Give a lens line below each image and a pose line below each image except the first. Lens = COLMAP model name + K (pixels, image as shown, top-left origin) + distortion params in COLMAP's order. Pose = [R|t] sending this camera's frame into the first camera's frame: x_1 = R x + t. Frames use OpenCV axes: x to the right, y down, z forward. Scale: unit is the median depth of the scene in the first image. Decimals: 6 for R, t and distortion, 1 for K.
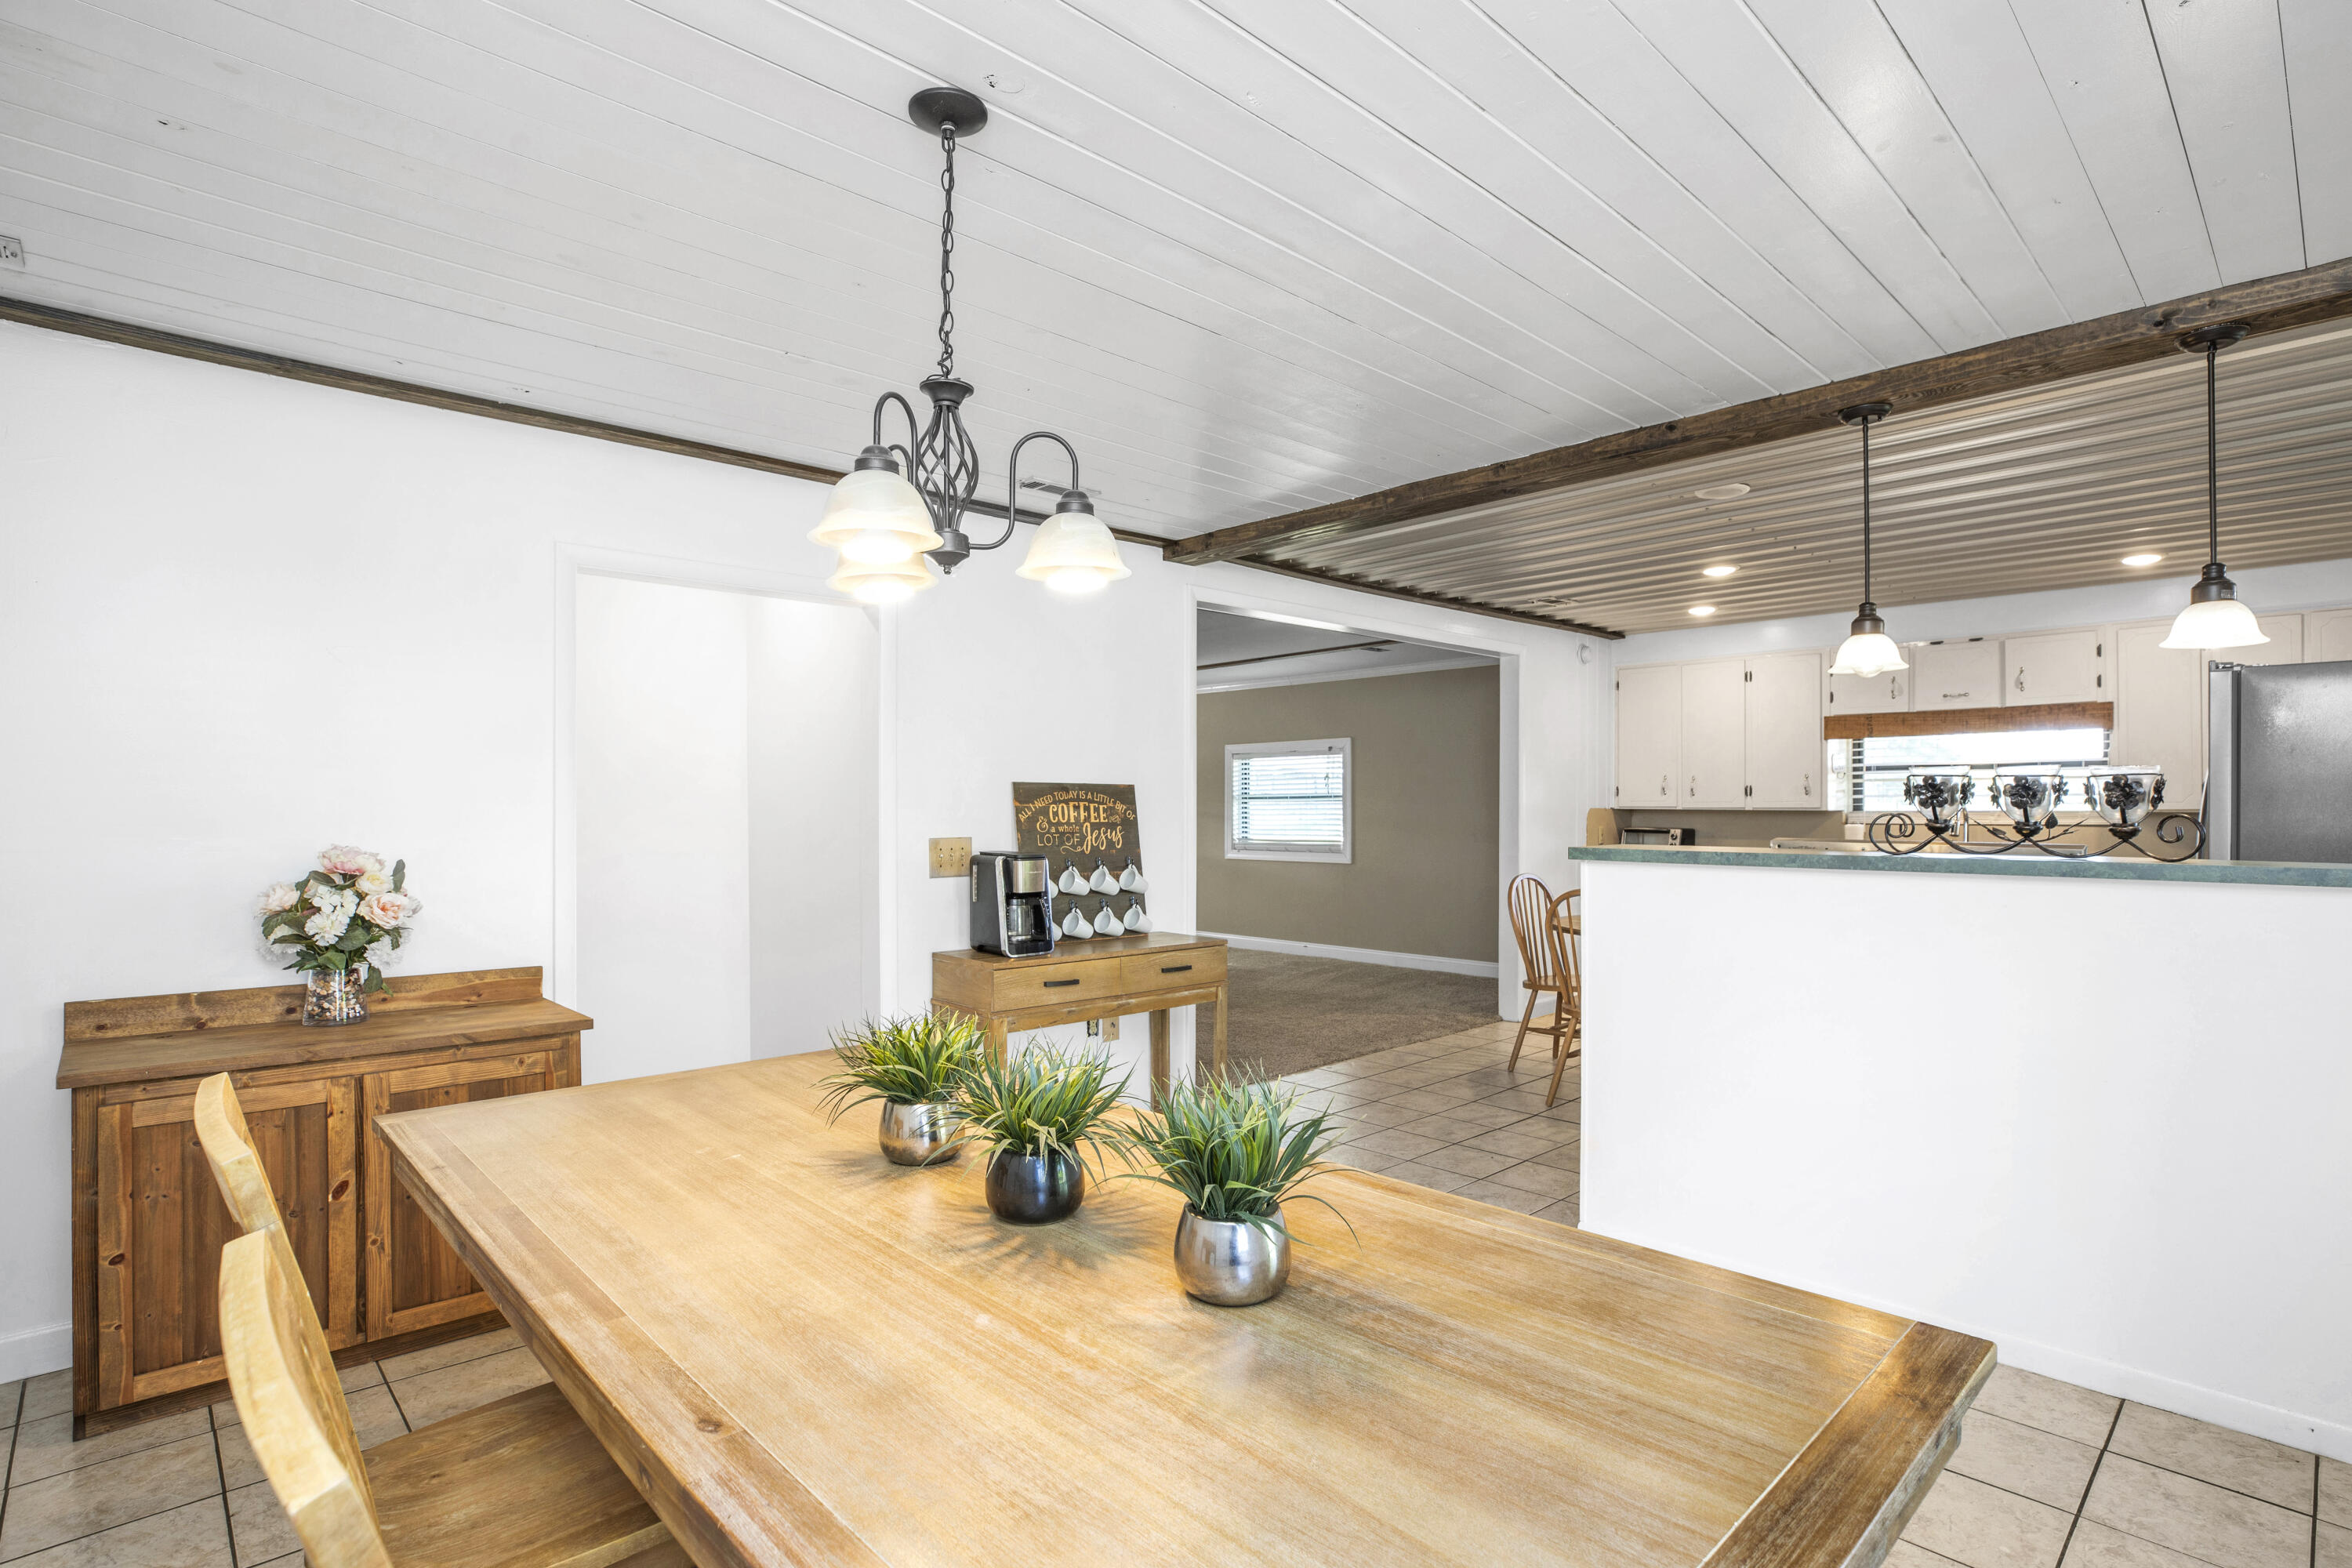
lens RADIAL K [[1165.1, 0, 1174.8], [0, 1165.1, 814.6], [0, 0, 1]] dist [-0.026008, -0.000482]
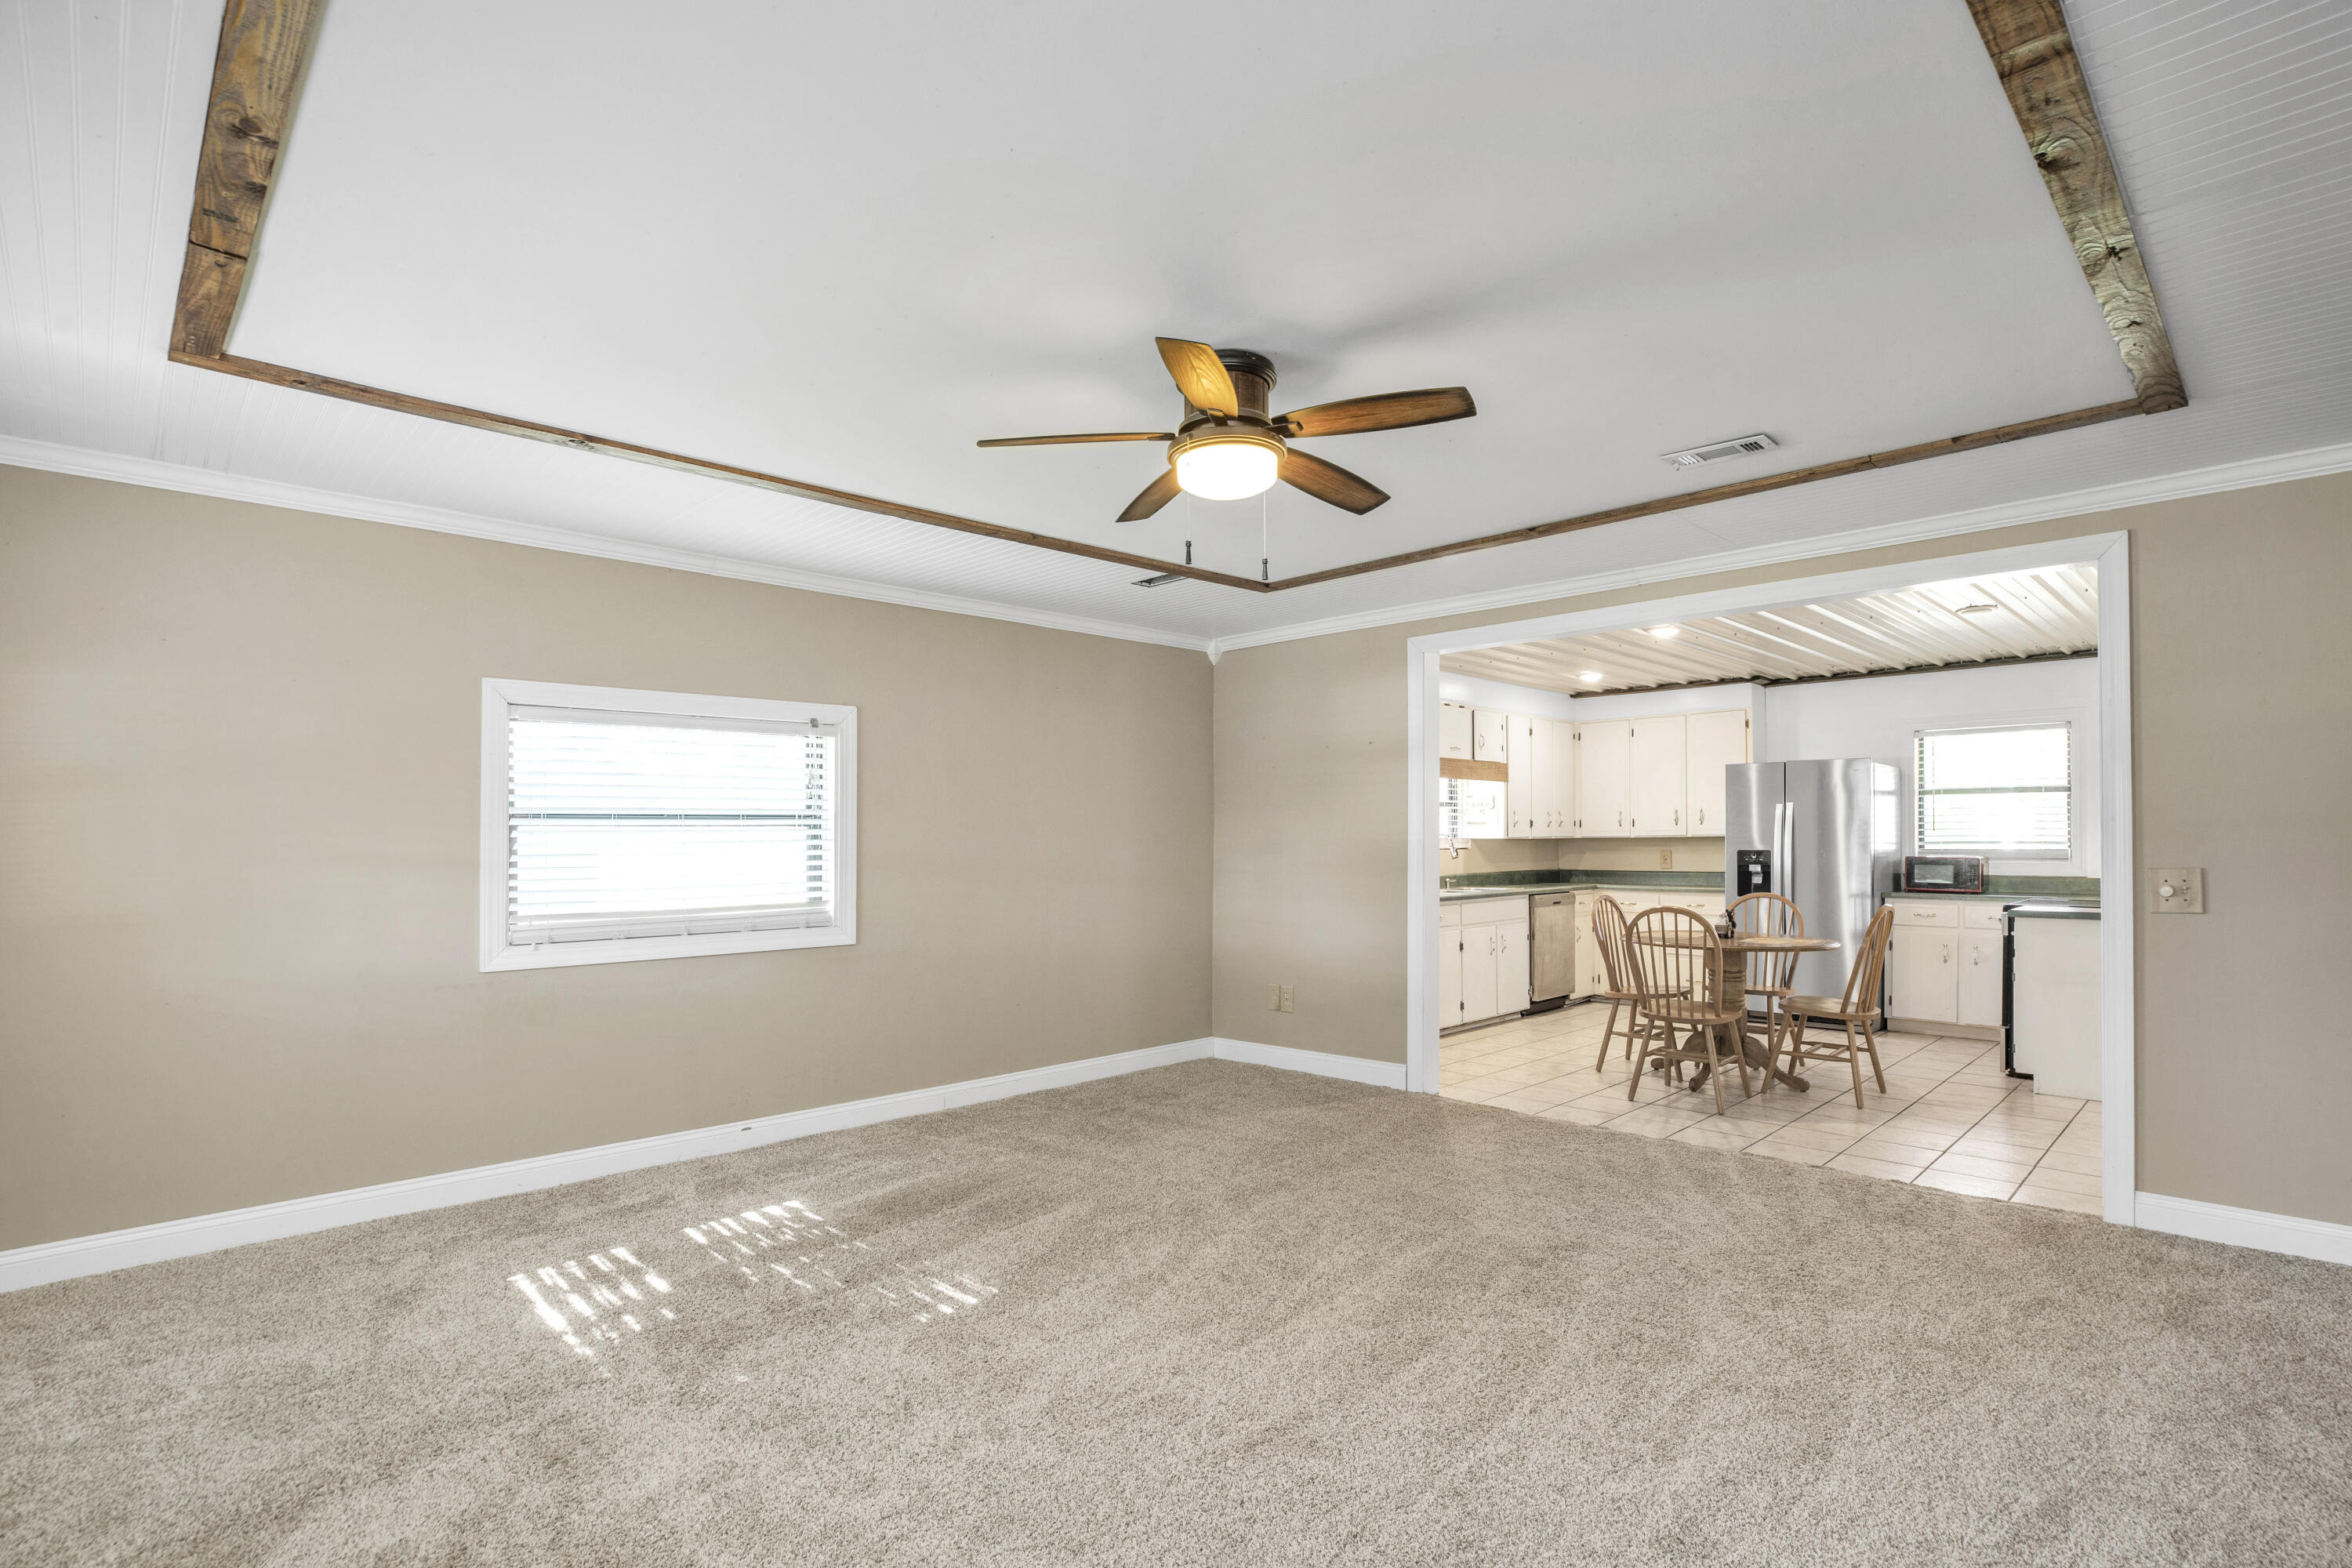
lens RADIAL K [[1127.2, 0, 1217.9], [0, 1127.2, 842.1], [0, 0, 1]] dist [-0.018922, 0.000845]
pose [[-0.039354, -0.006222, 0.999206, -0.773668], [0.008929, 0.999938, 0.006579, -0.013409], [-0.999185, 0.009181, -0.039296, 1.801961]]
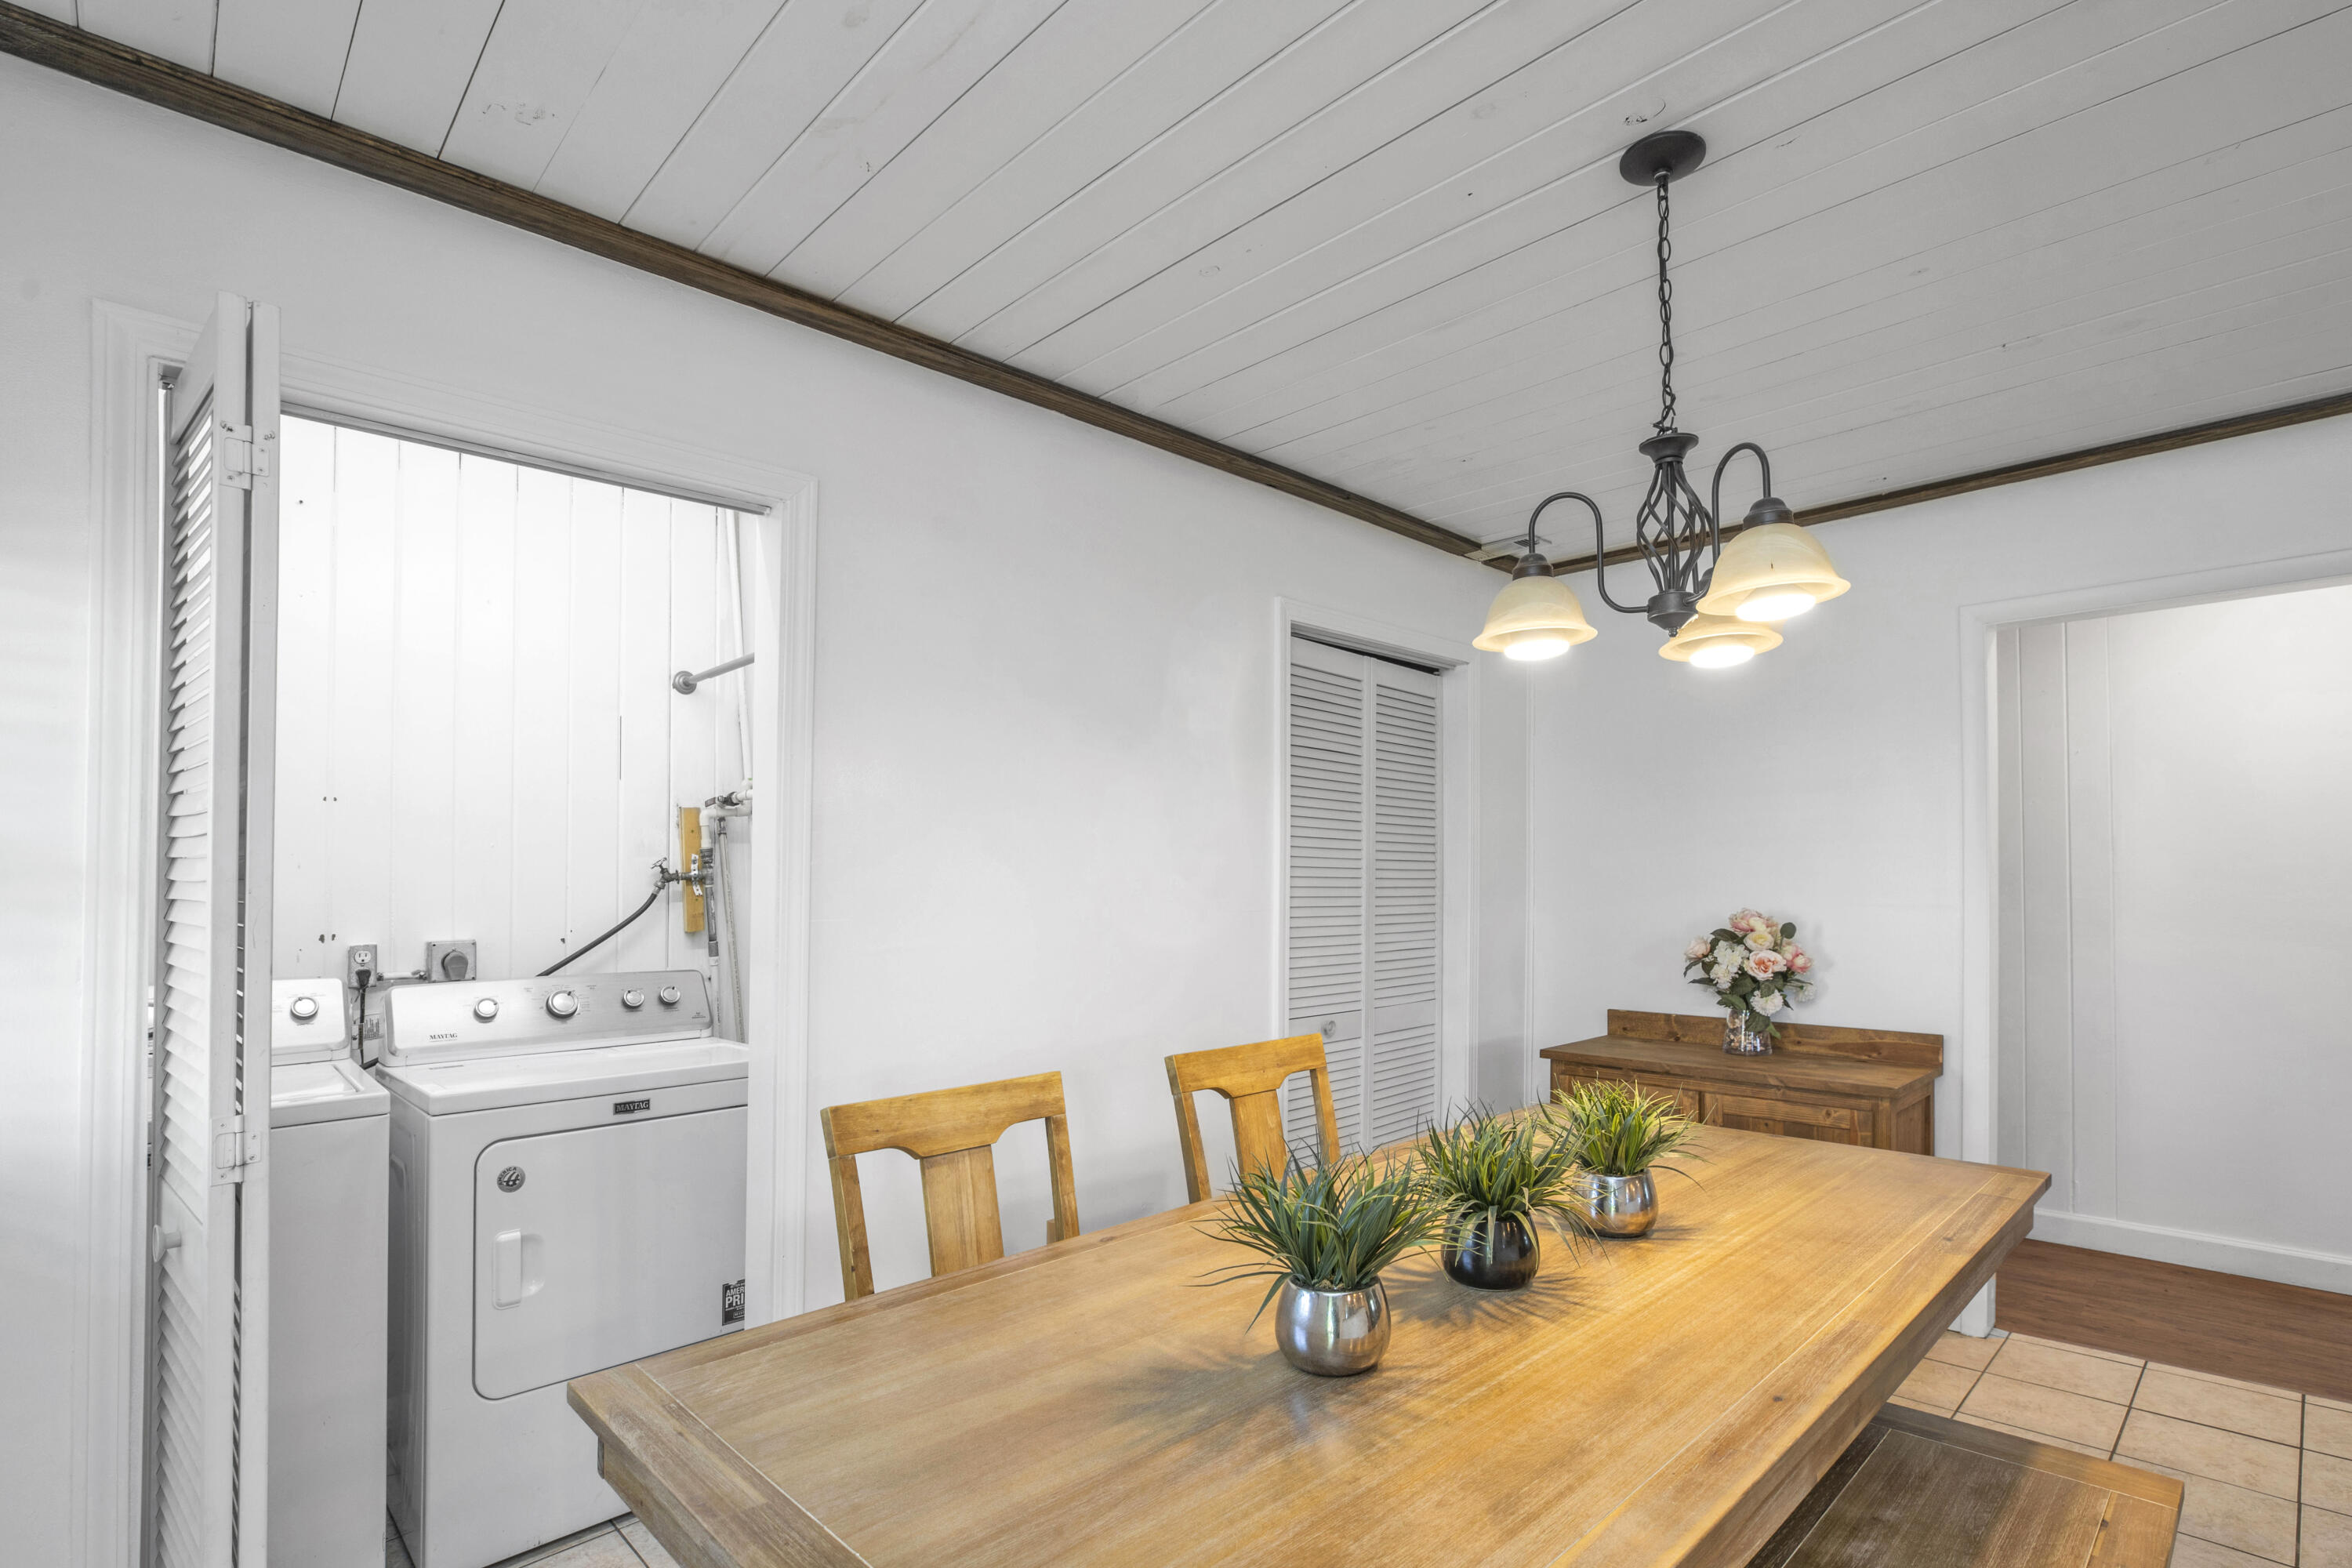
lens RADIAL K [[1157.9, 0, 1218.9], [0, 1157.9, 855.6], [0, 0, 1]] dist [-0.067054, 0.024366]
pose [[0.020527, -0.024522, -0.999489, 0.295441], [0.001776, 0.999698, -0.024490, -0.001103], [0.999788, -0.001272, 0.020564, 0.248354]]
